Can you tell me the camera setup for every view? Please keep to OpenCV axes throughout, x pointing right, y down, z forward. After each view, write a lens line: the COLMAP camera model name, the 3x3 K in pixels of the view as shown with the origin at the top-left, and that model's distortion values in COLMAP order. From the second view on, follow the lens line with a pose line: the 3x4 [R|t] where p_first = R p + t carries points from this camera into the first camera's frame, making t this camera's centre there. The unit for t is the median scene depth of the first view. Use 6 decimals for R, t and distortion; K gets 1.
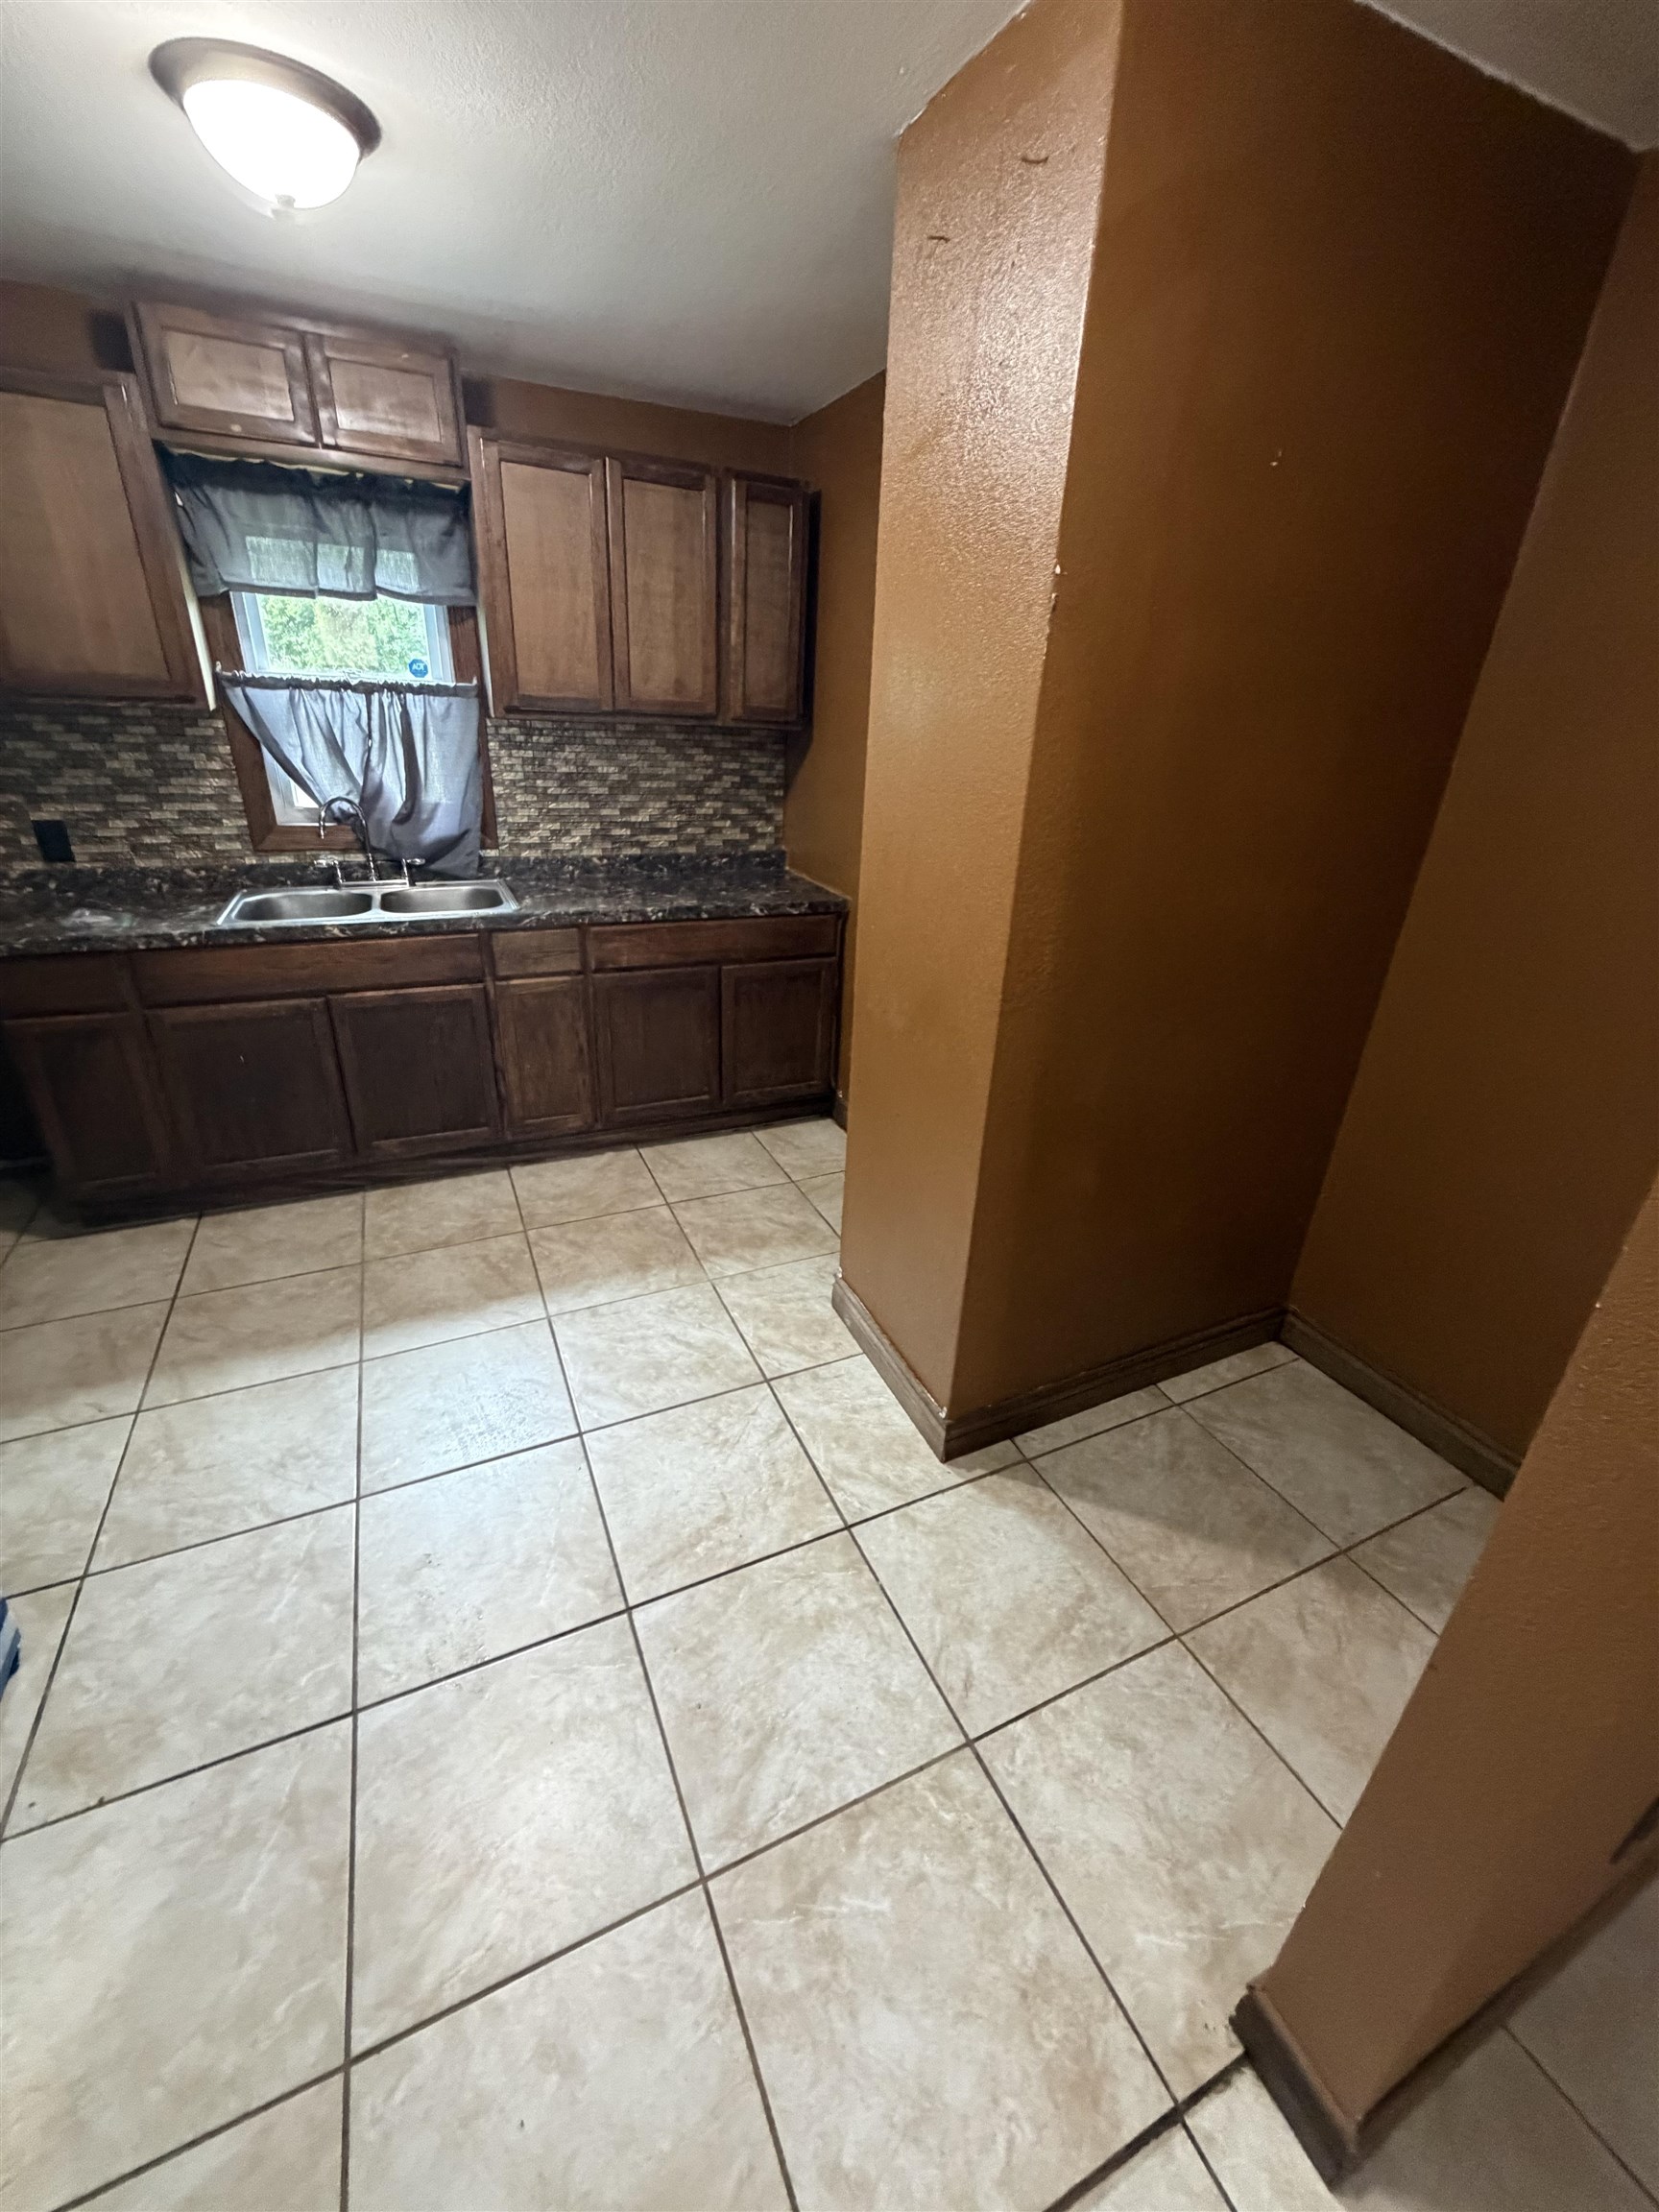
lens RADIAL K [[878.2, 0, 831.3], [0, 878.2, 1100.3], [0, 0, 1]] dist [-0.002468, 0.001316]
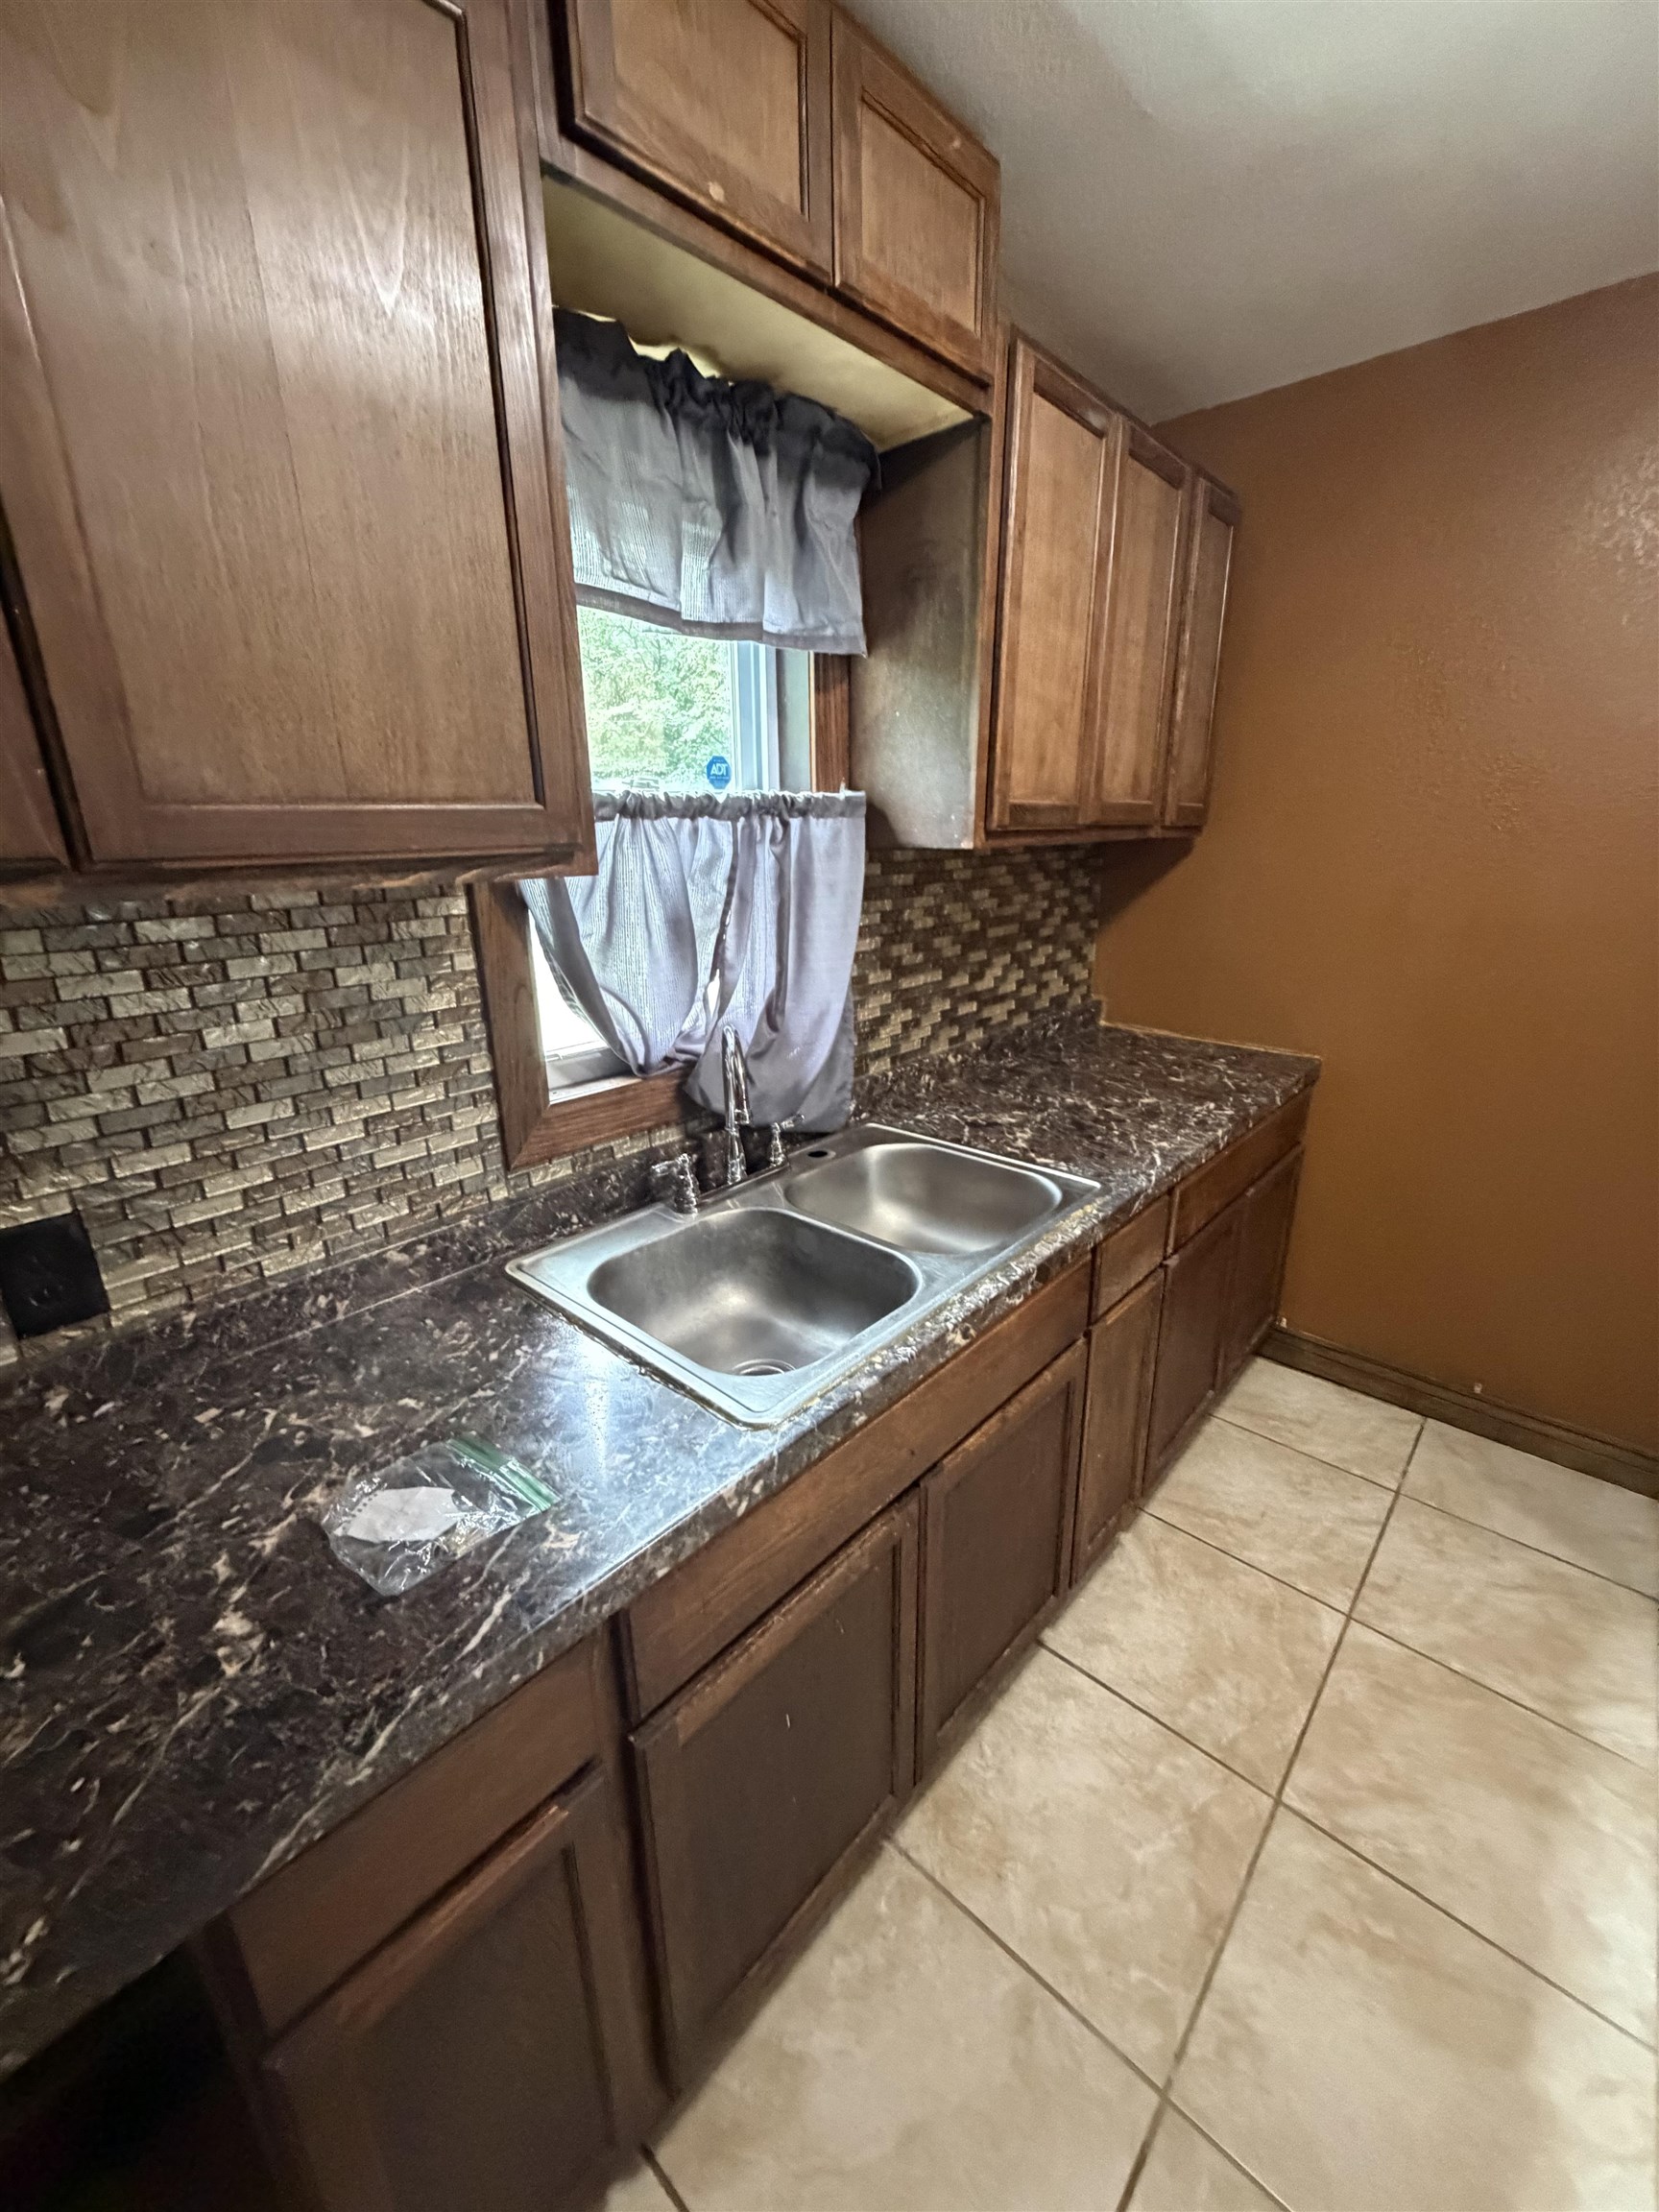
lens RADIAL K [[878.2, 0, 831.3], [0, 878.2, 1100.3], [0, 0, 1]] dist [-0.002468, 0.001316]
pose [[0.921276, -0.173224, 0.348201, -0.698090], [0.209732, 0.975269, -0.069731, -0.269211], [-0.327511, 0.137271, 0.934823, 0.553375]]
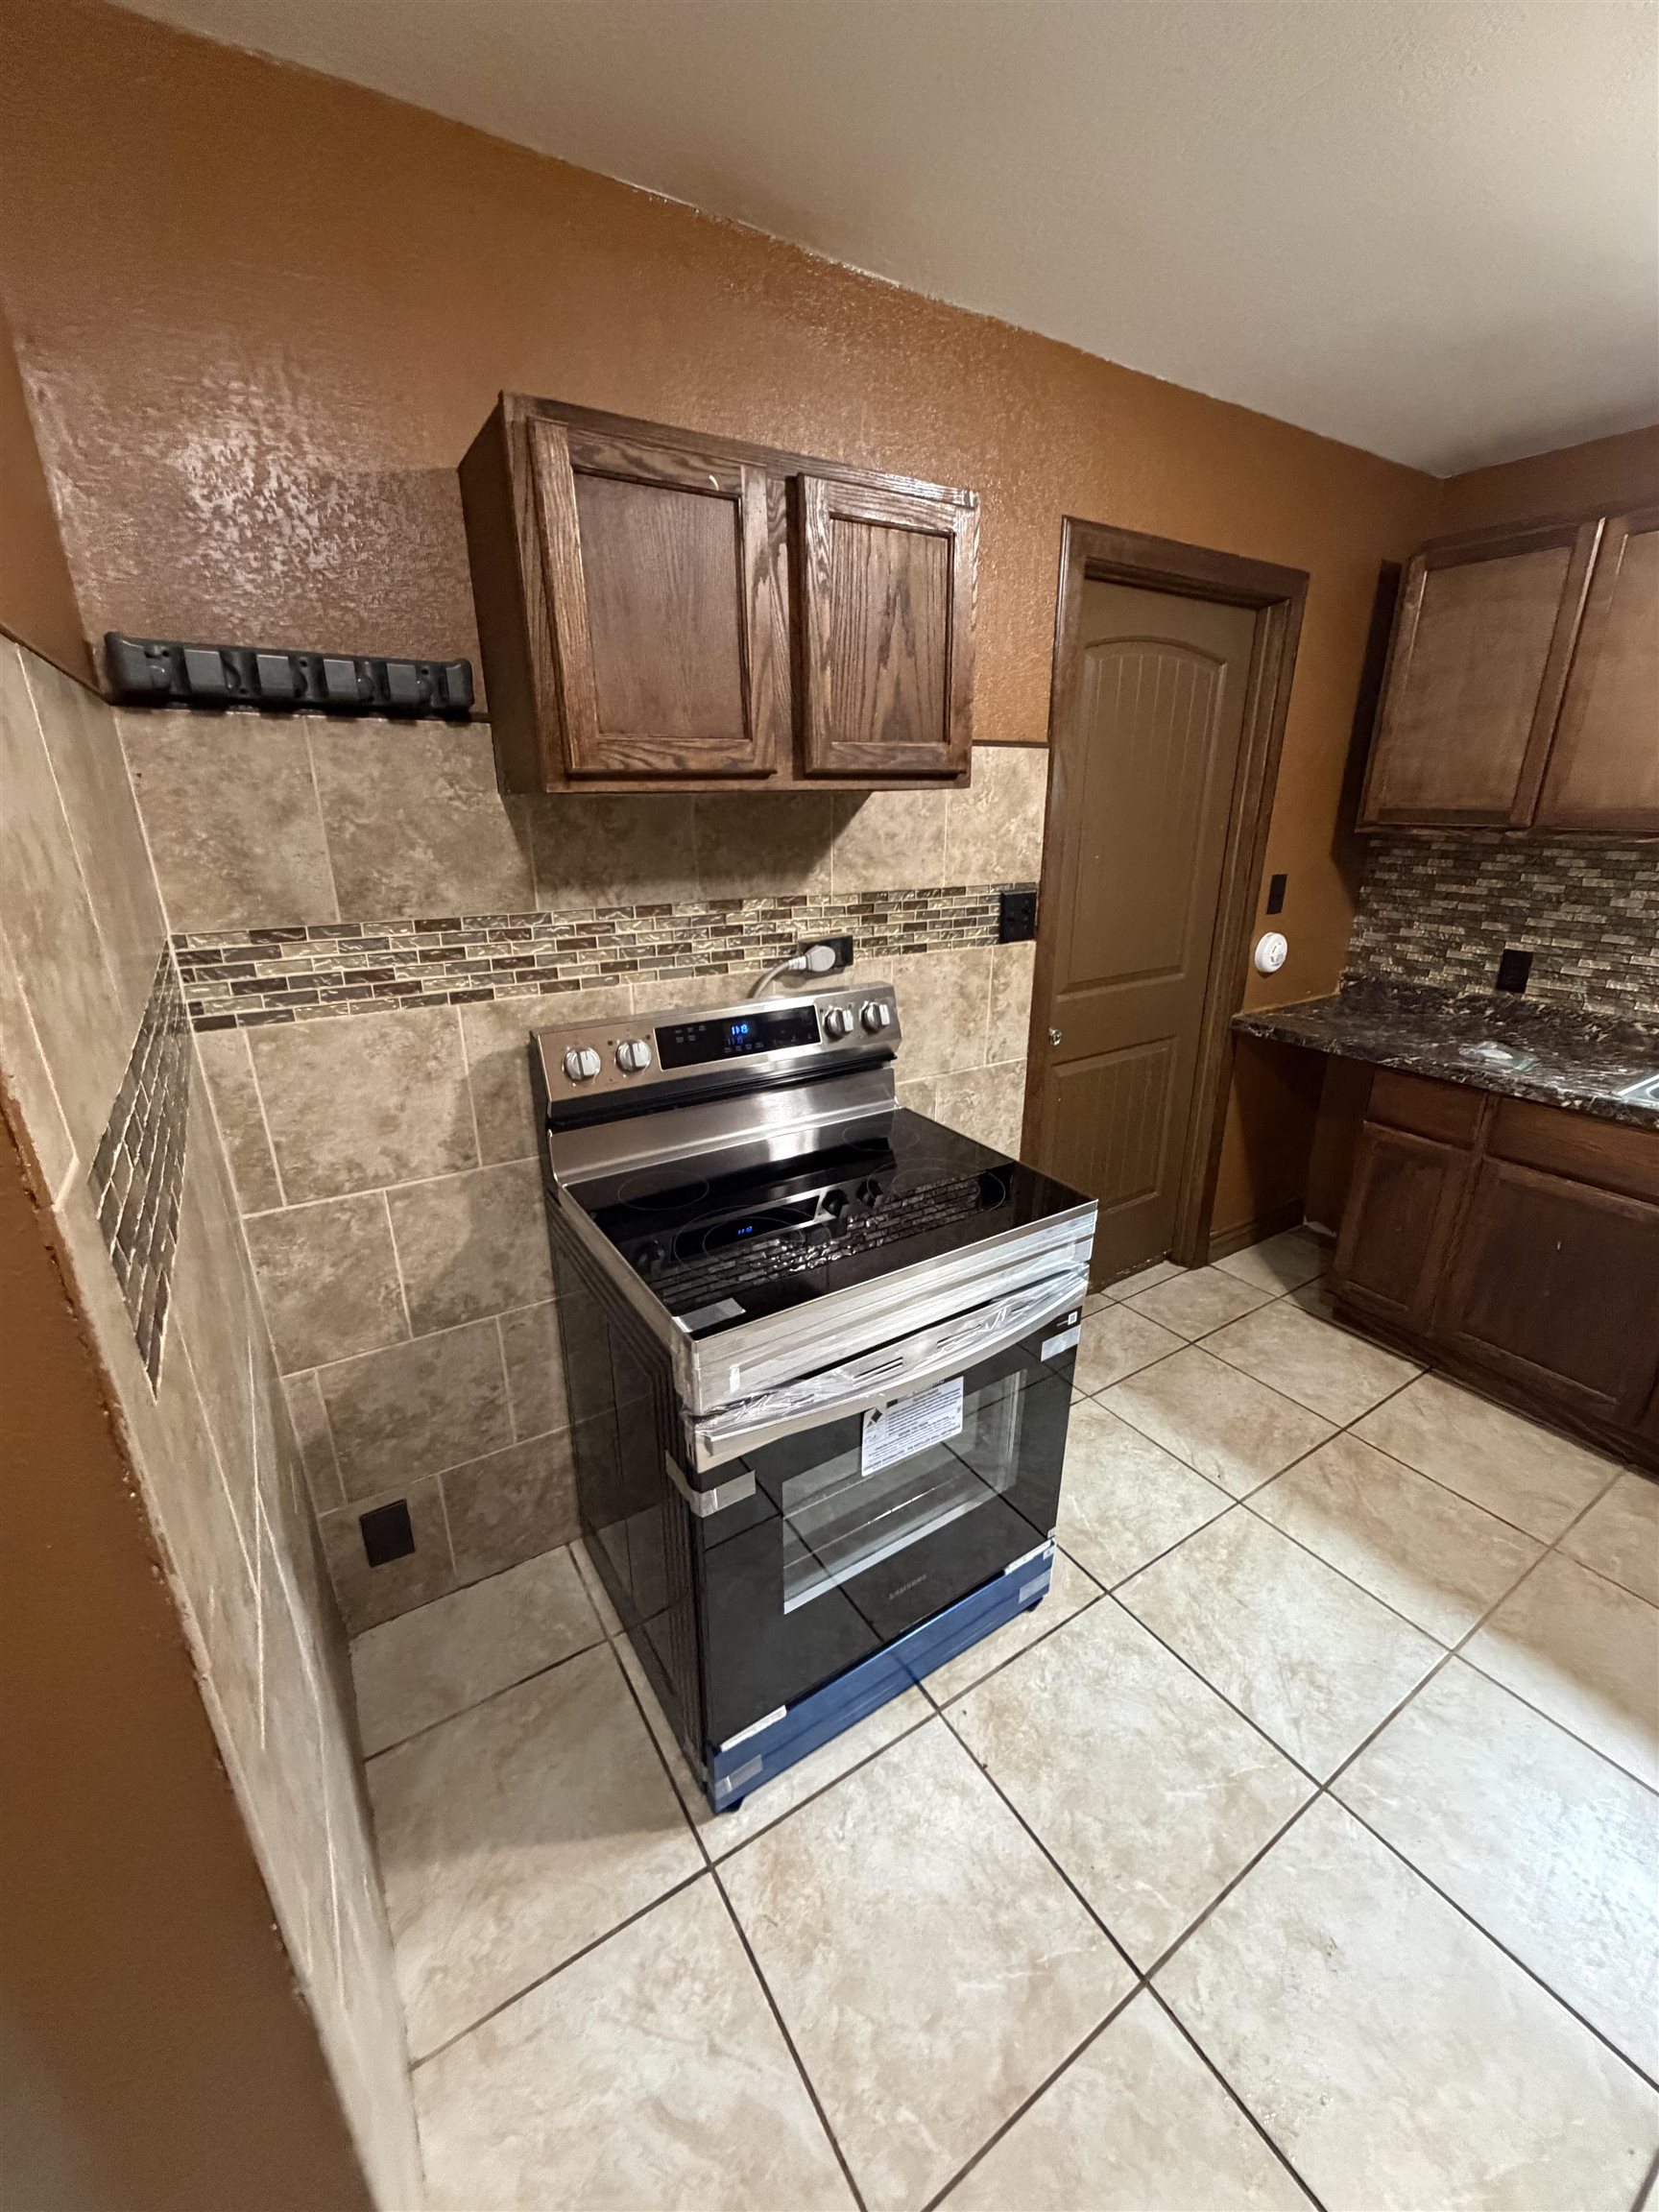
lens RADIAL K [[878.2, 0, 831.3], [0, 878.2, 1100.3], [0, 0, 1]] dist [-0.002468, 0.001316]
pose [[0.133361, 0.284705, -0.949293, -0.008808], [-0.396634, 0.893128, 0.212139, -0.068670], [0.908238, 0.348231, 0.232032, 0.119746]]
